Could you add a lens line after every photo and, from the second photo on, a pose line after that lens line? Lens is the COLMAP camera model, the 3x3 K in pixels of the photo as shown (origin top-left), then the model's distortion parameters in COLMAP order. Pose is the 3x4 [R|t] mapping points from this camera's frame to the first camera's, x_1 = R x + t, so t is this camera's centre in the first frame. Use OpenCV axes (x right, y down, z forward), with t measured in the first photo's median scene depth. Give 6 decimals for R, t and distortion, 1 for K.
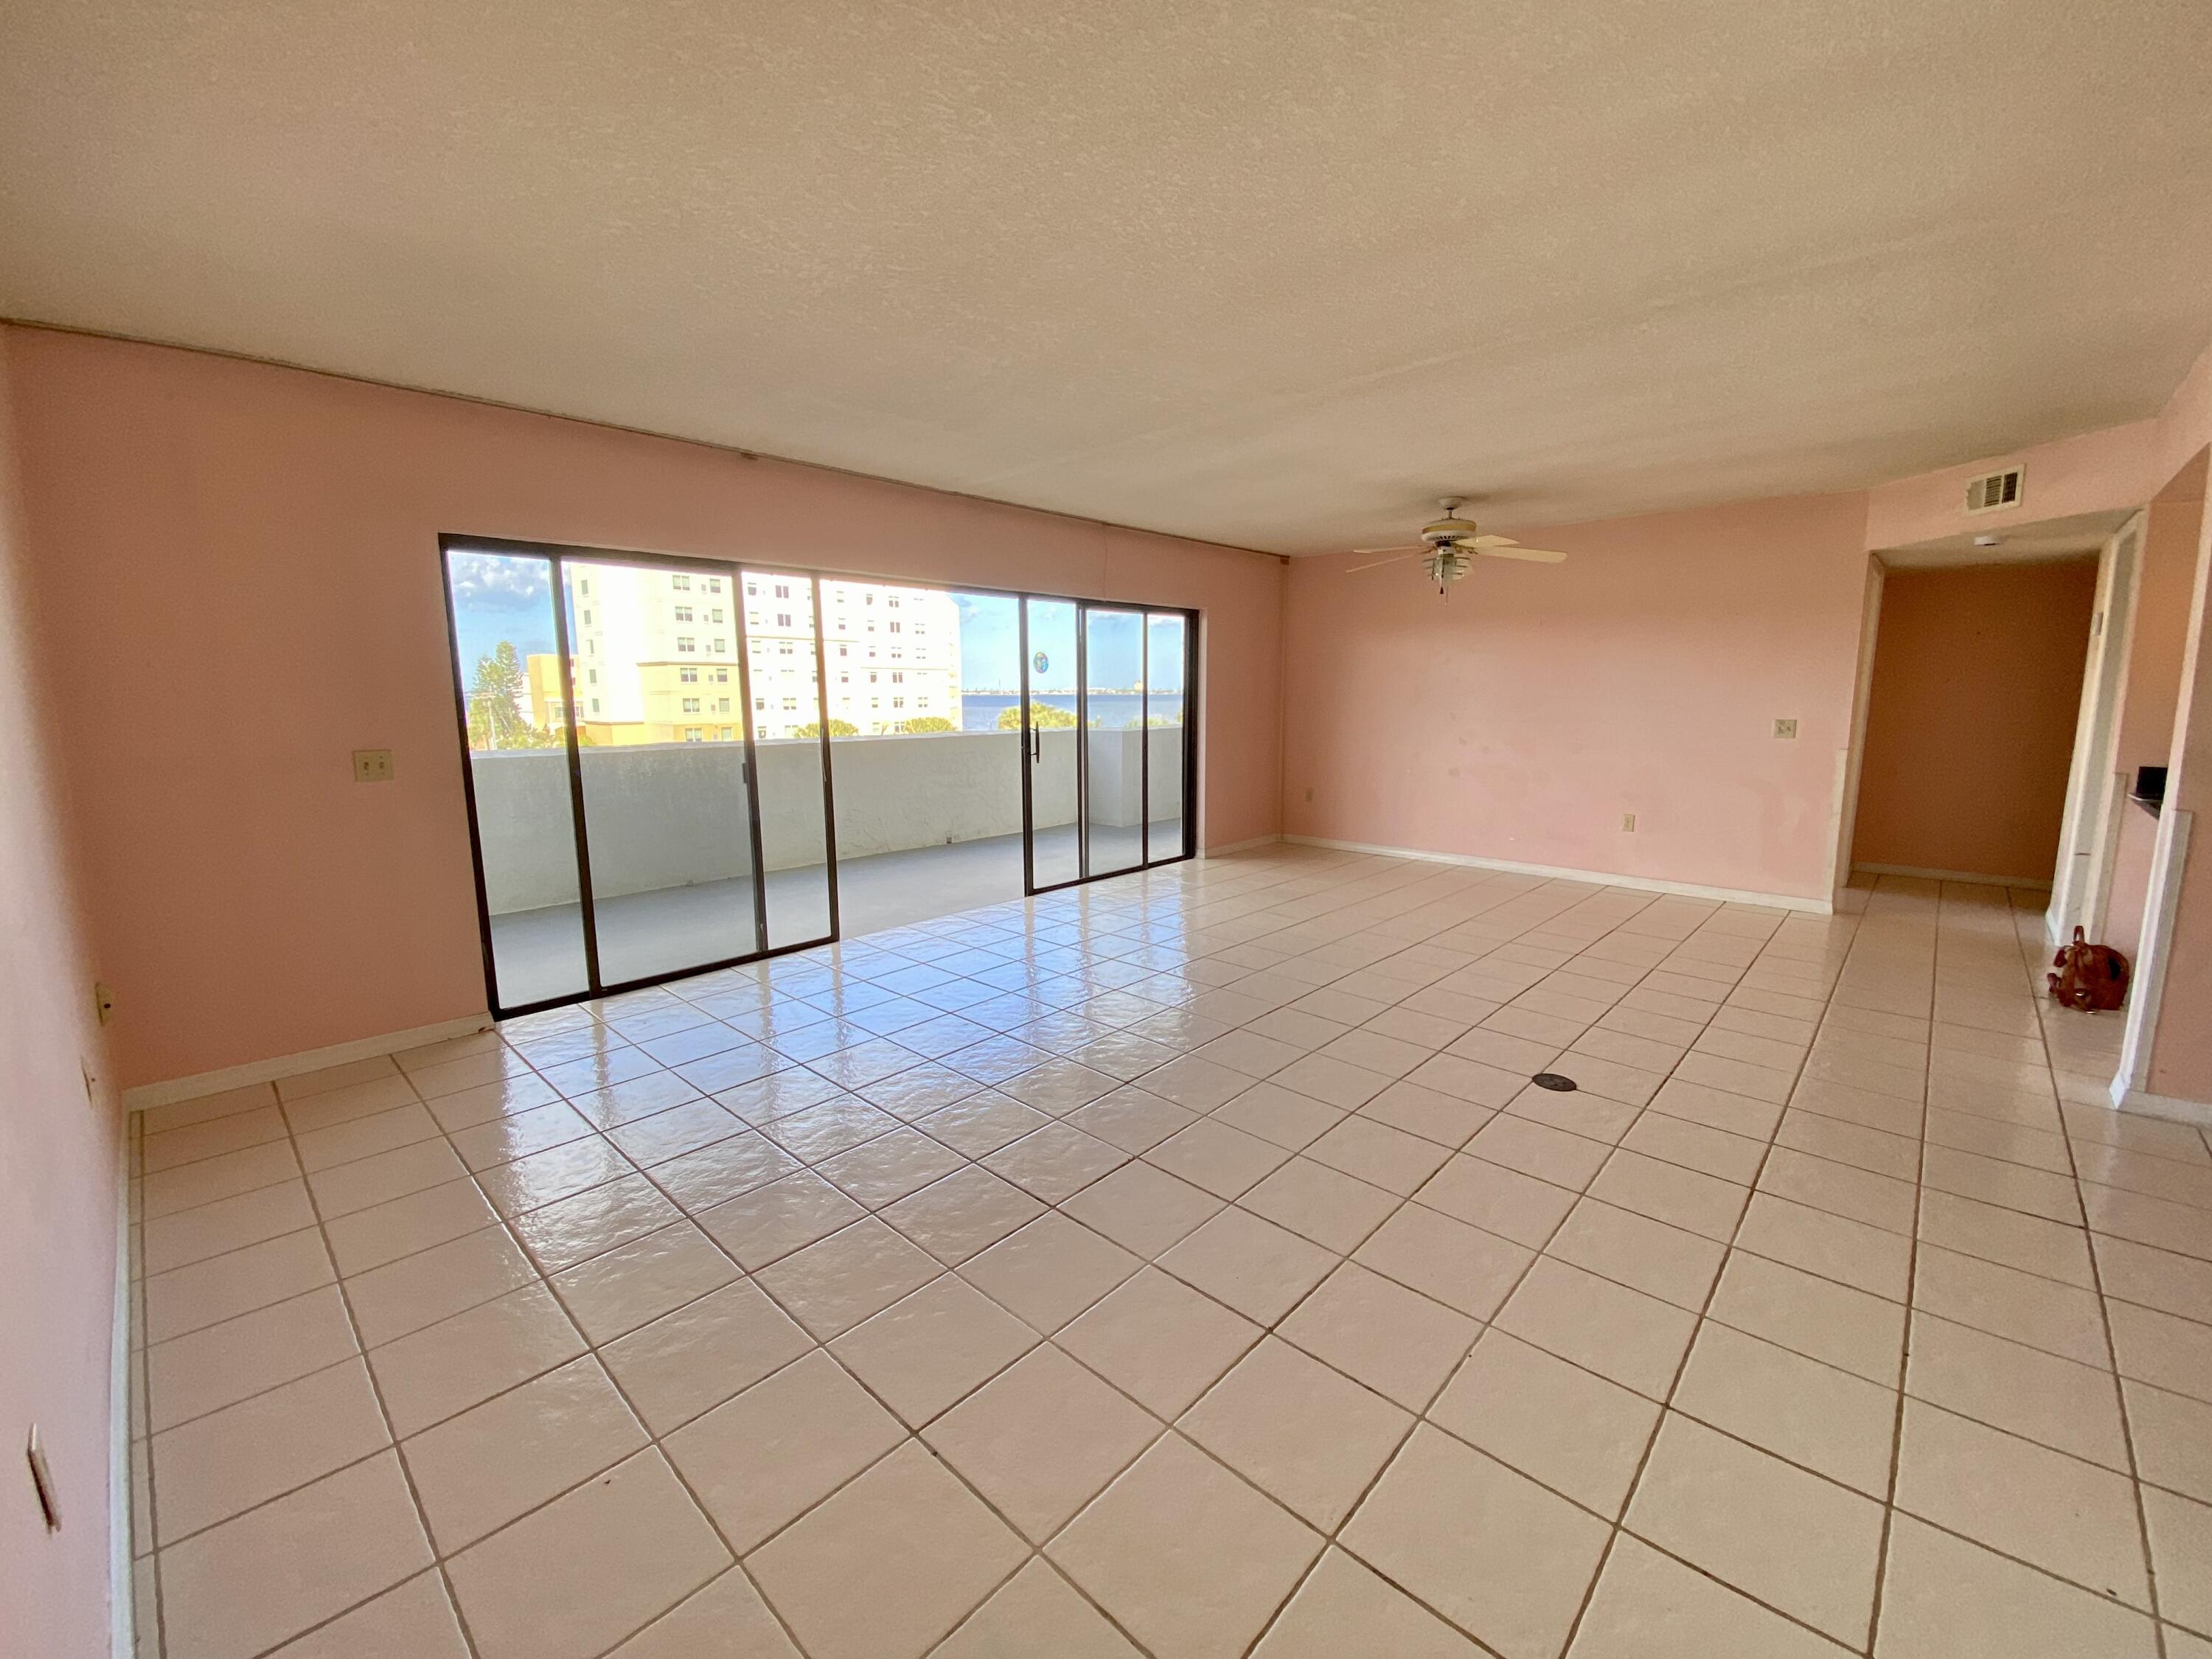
lens RADIAL K [[895.2, 0, 1105.6], [0, 895.2, 815.4], [0, 0, 1]] dist [0.024159, -0.000053]
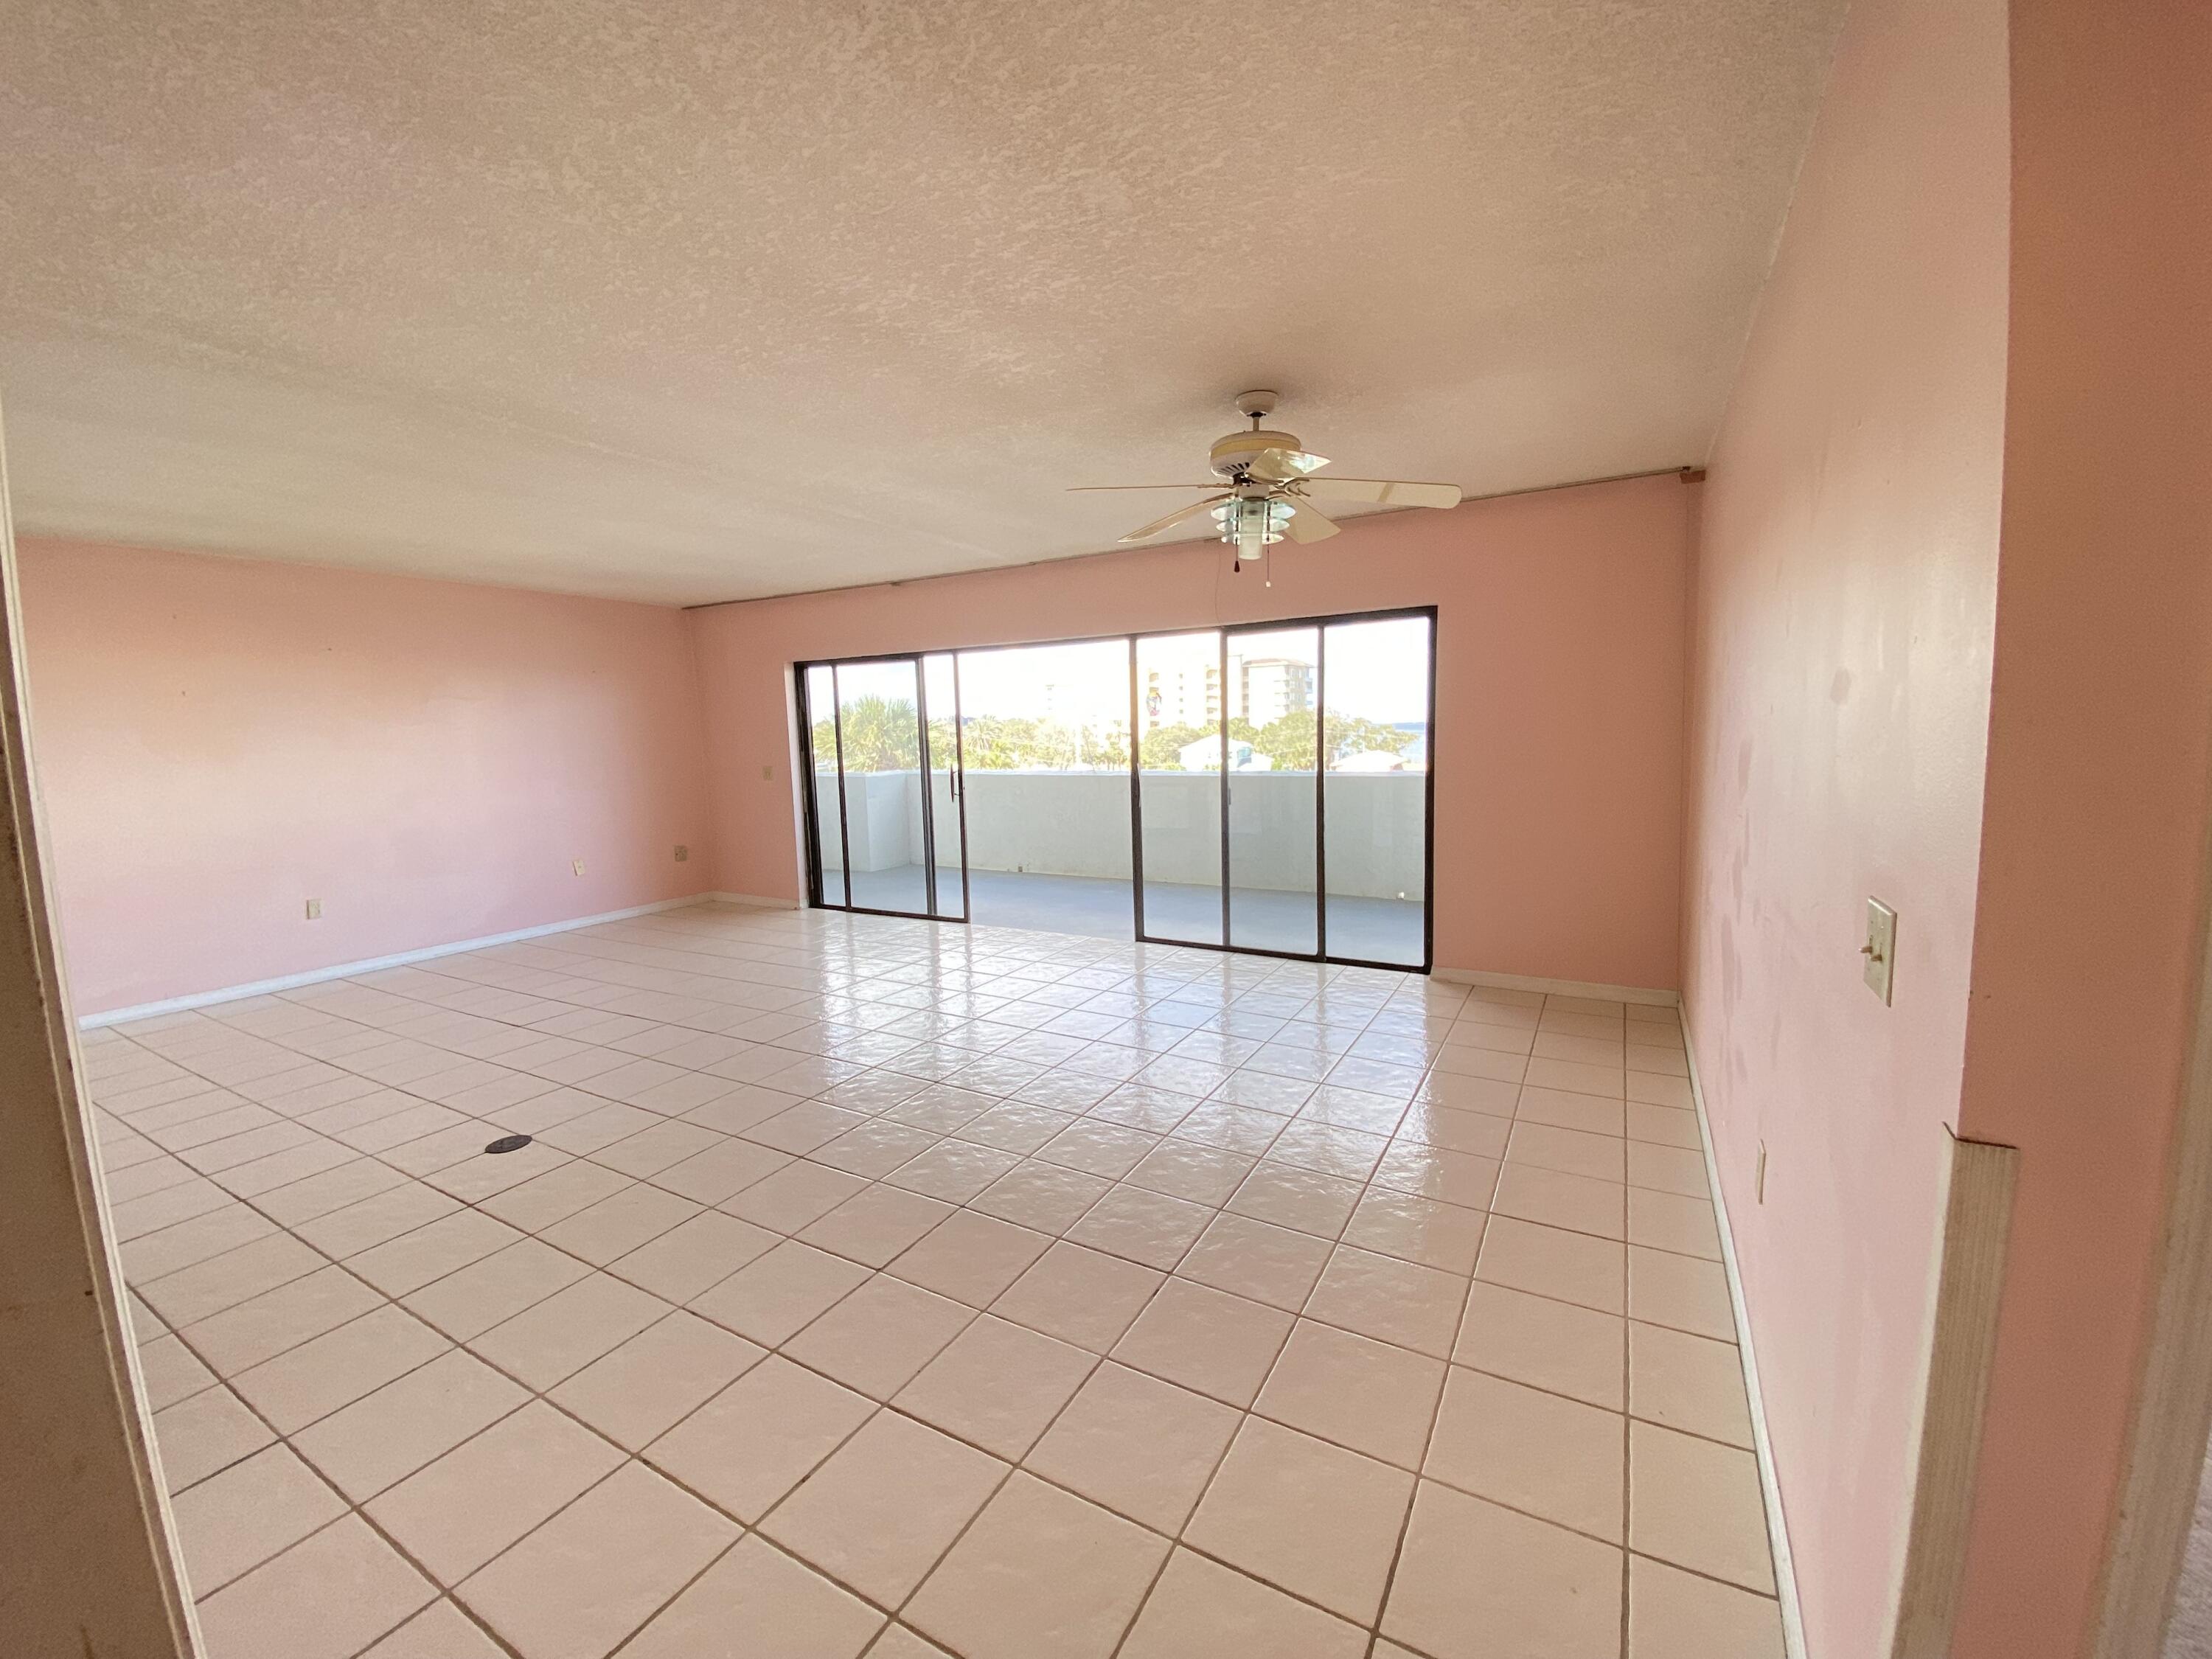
lens RADIAL K [[894.2, 0, 1106.0], [0, 894.2, 829.5], [0, 0, 1]] dist [0.000904, -0.000171]
pose [[0.211802, 0.108529, -0.971268, 0.810489], [-0.111620, 0.989998, 0.086282, -0.107953], [0.970918, 0.090138, 0.221797, 0.713494]]
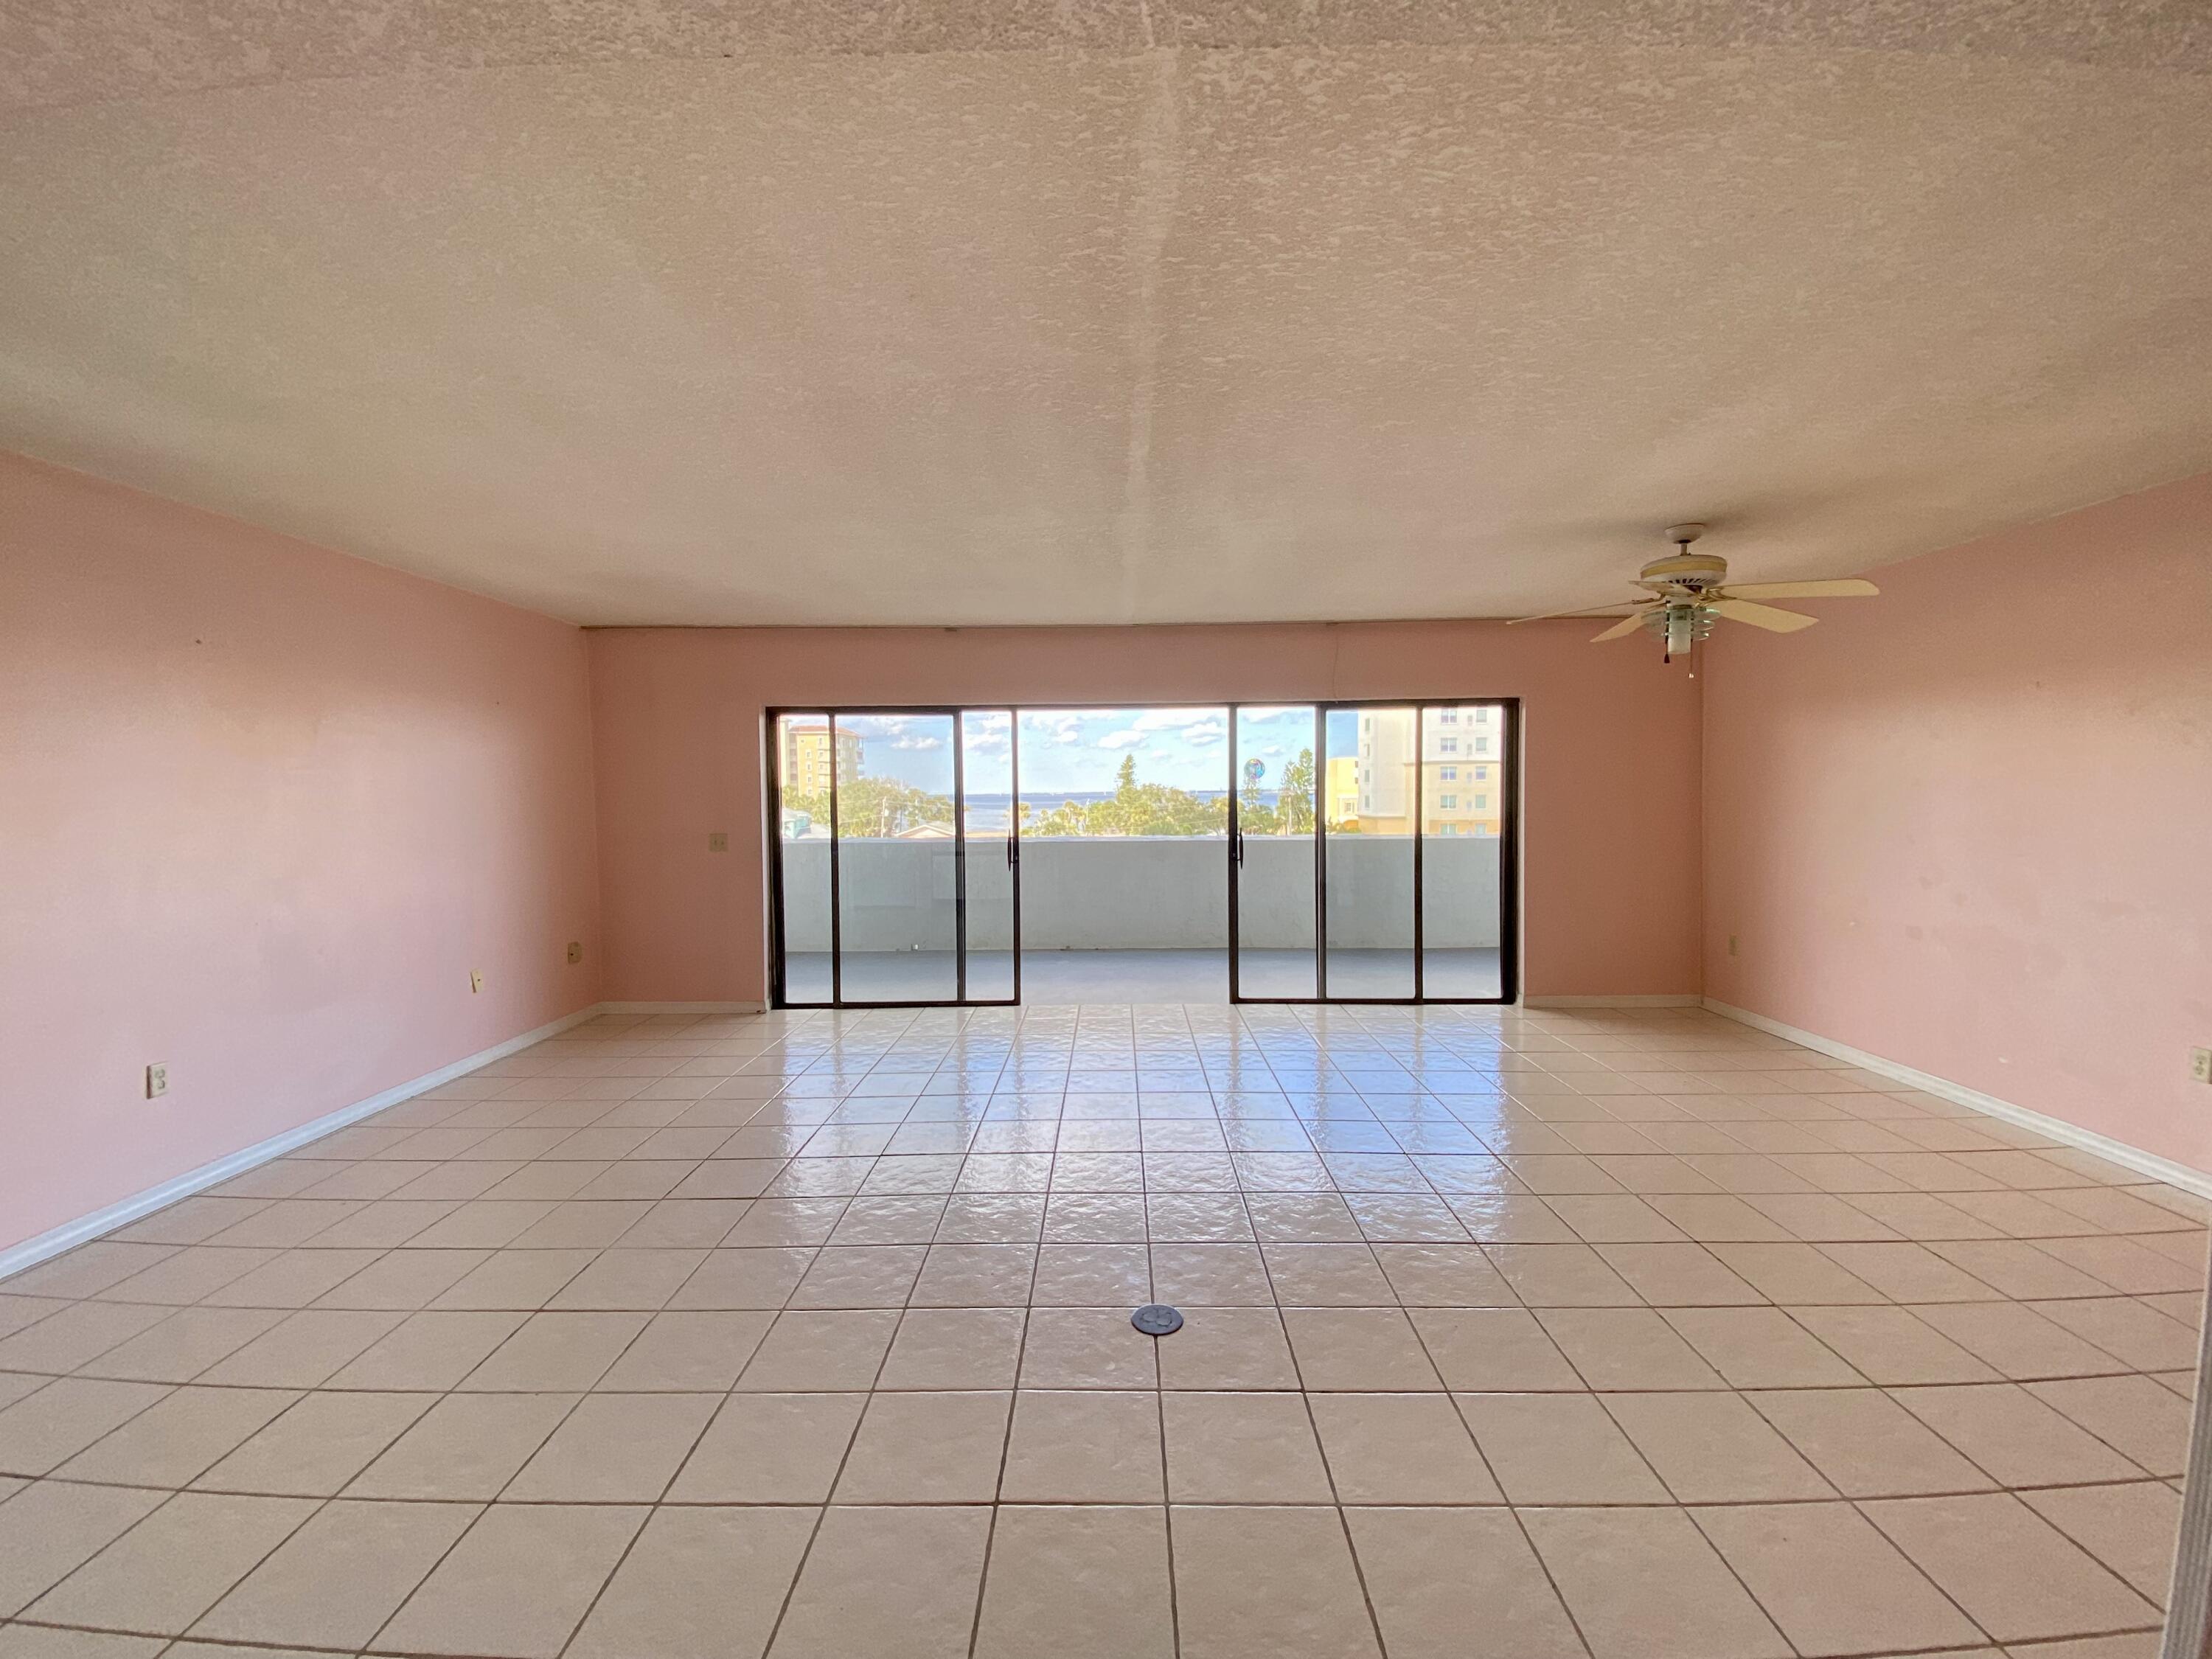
lens RADIAL K [[890.5, 0, 1102.9], [0, 890.5, 825.3], [0, 0, 1]] dist [-0.001433, -0.000297]
pose [[0.657753, 0.027153, -0.752744, 0.530265], [-0.097870, 0.993959, -0.049666, -0.041489], [0.746848, 0.106339, 0.656437, 0.223587]]
